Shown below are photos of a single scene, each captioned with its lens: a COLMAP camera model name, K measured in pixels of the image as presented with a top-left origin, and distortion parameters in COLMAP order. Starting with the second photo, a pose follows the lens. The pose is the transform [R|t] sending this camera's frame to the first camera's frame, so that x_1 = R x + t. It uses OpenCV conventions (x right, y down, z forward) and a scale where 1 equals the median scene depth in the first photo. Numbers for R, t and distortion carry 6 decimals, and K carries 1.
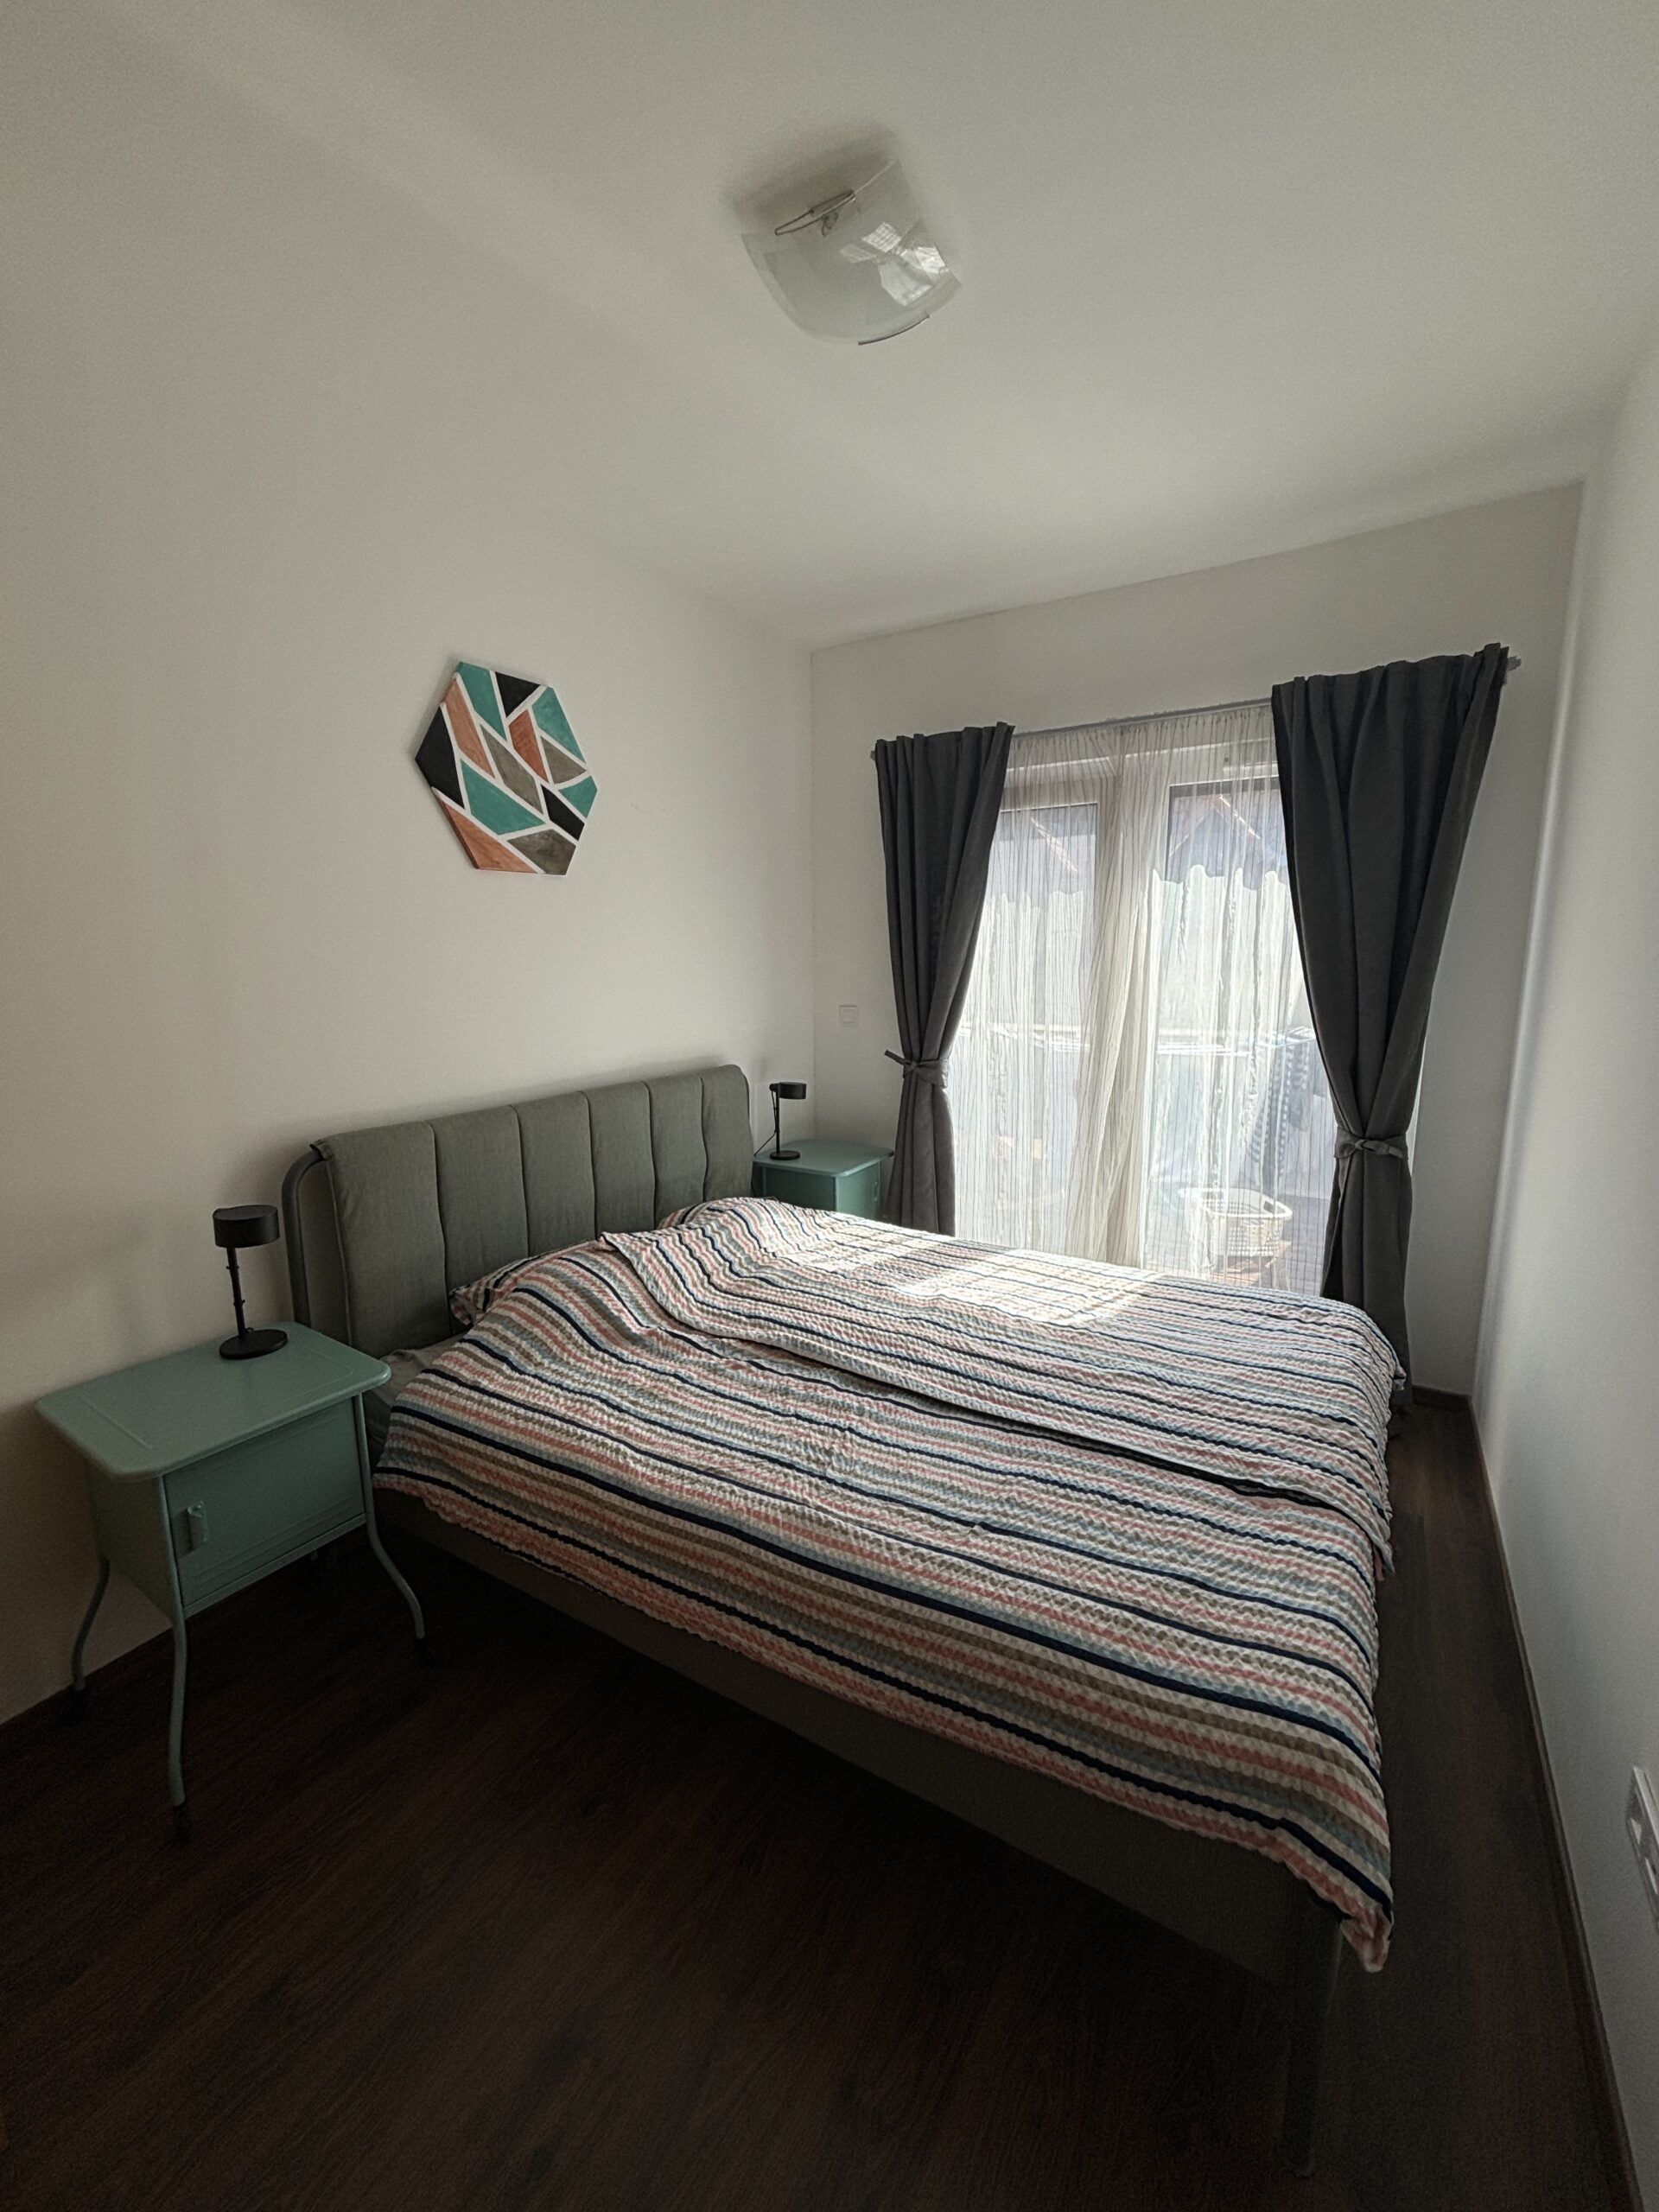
lens RADIAL K [[895.5, 0, 826.5], [0, 895.5, 1104.7], [0, 0, 1]] dist [-0.003945, 0.000311]
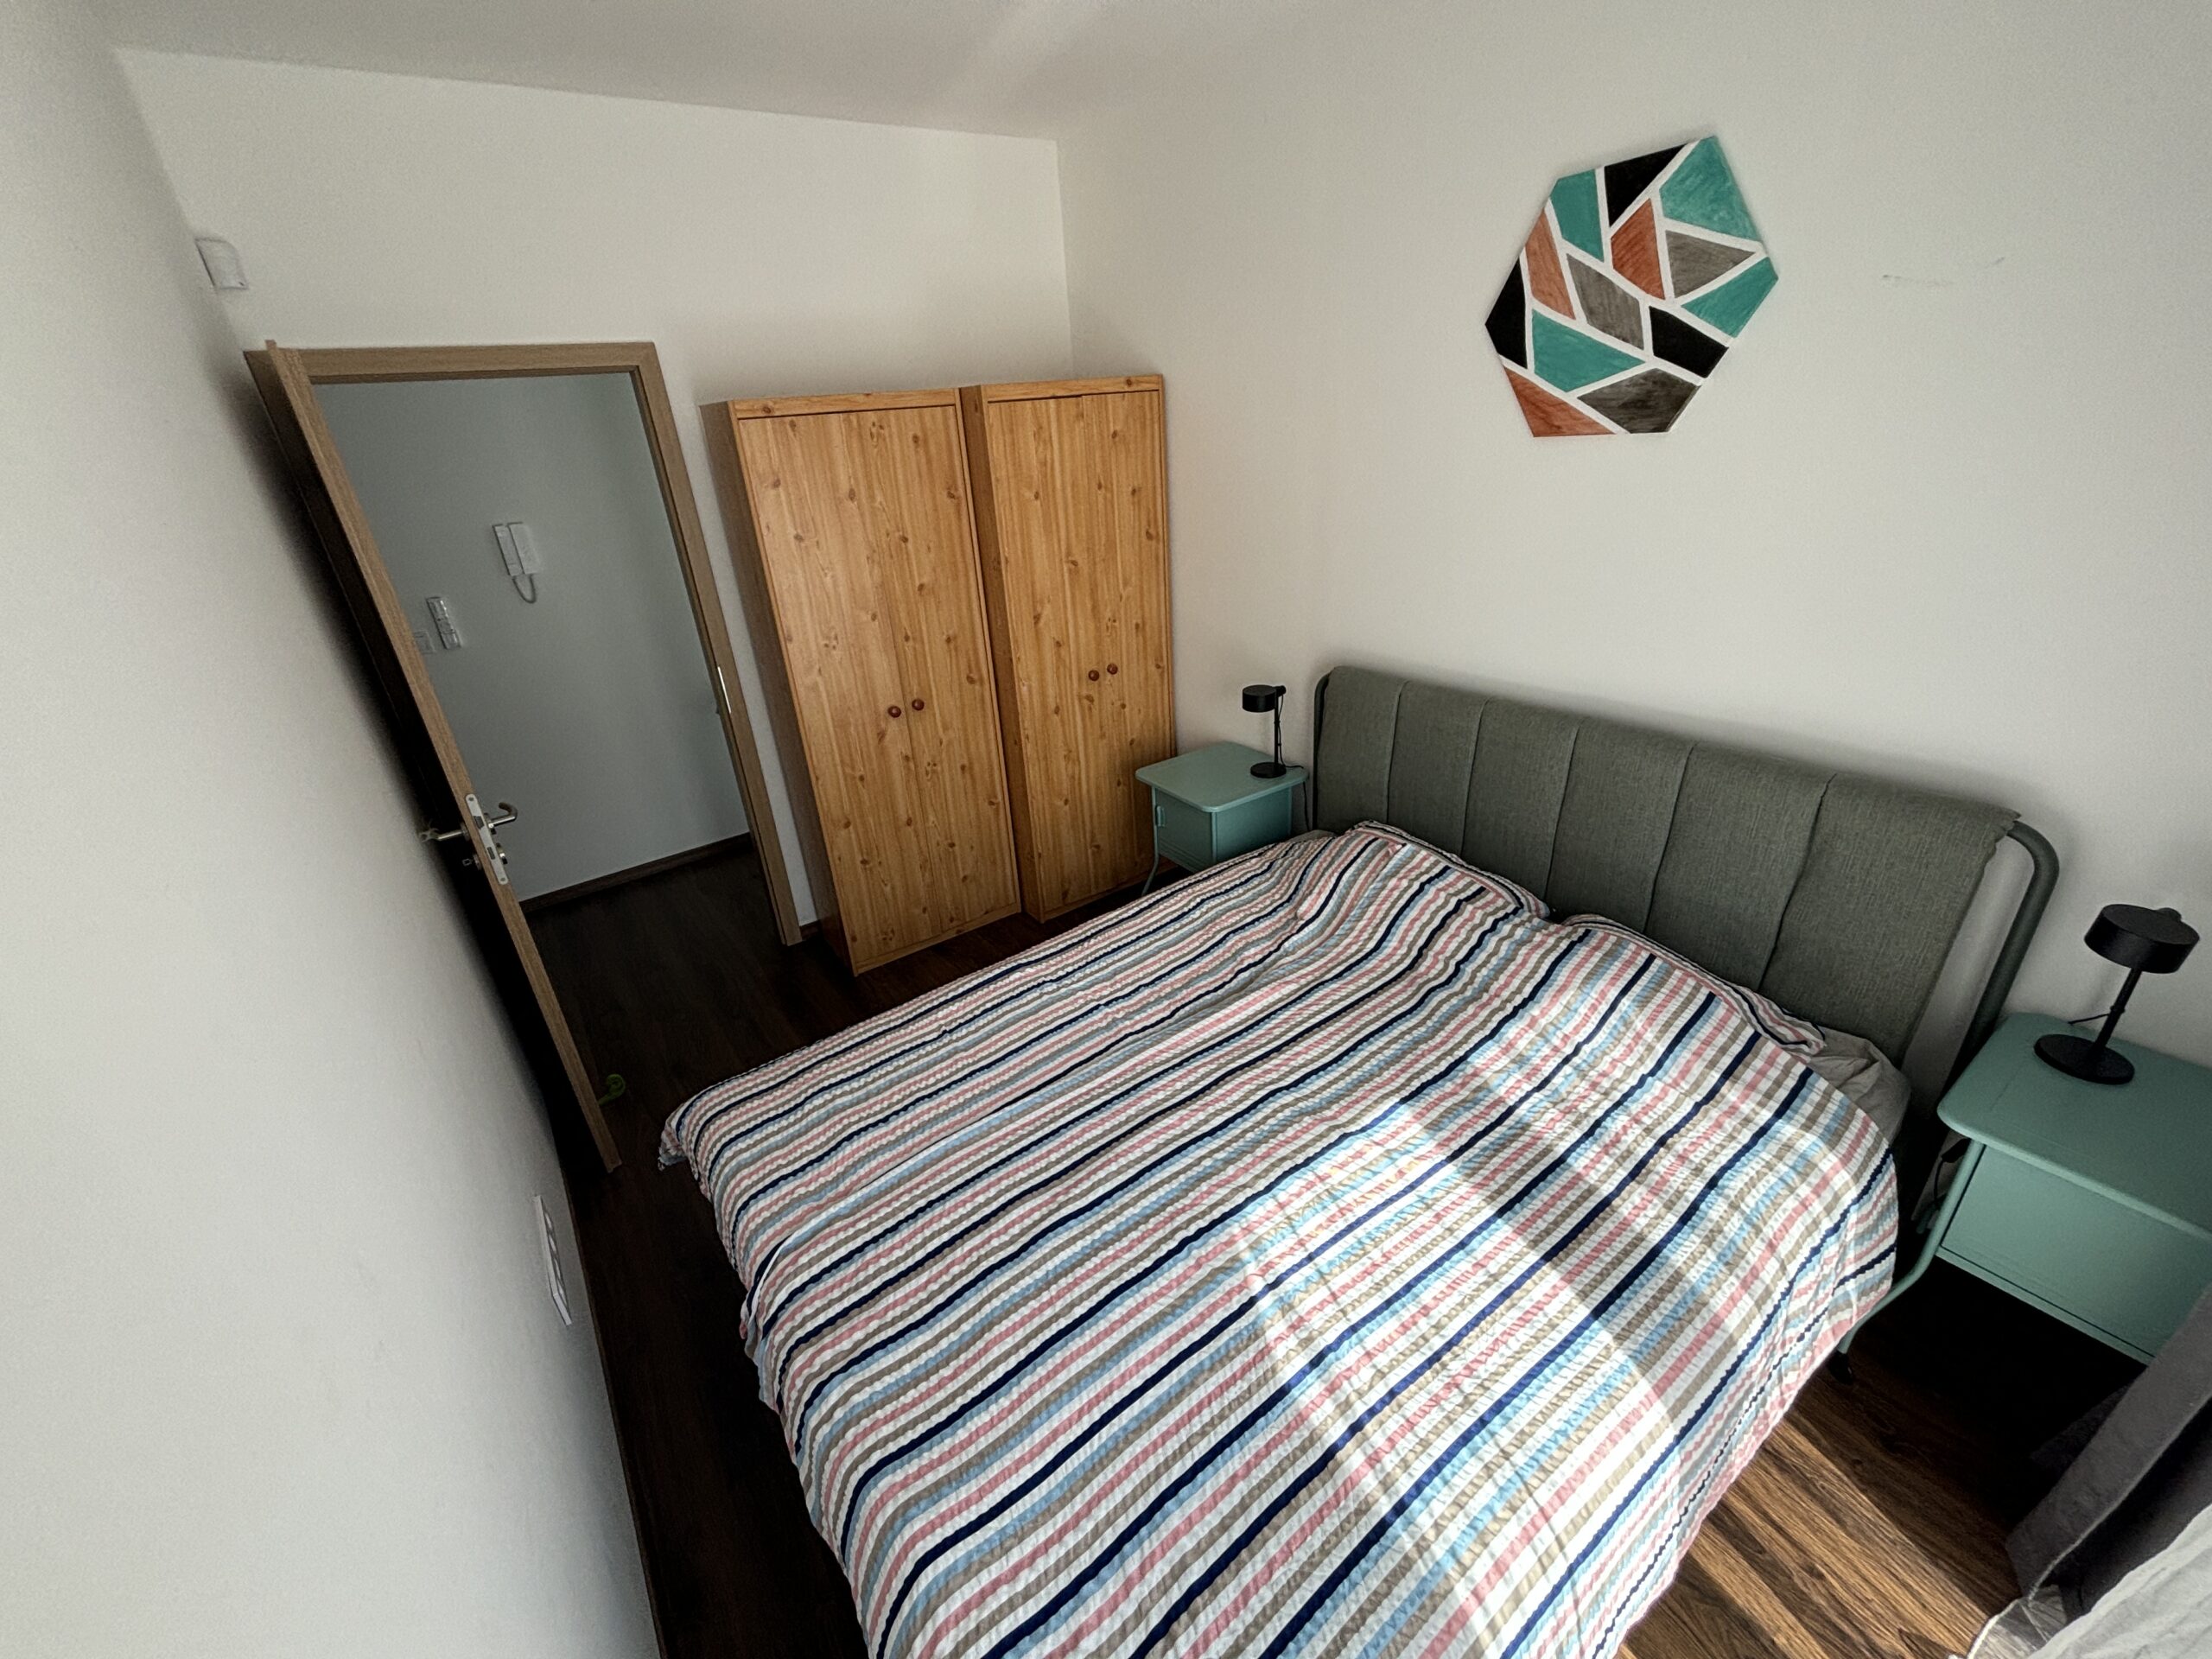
lens RADIAL K [[895.5, 0, 1098.0], [0, 895.5, 838.1], [0, 0, 1]] dist [-0.003945, 0.000311]
pose [[-0.409644, 0.426504, -0.806404, 0.664156], [-0.075485, 0.865097, 0.495892, -0.316645], [0.909117, 0.264010, -0.322187, 0.962272]]
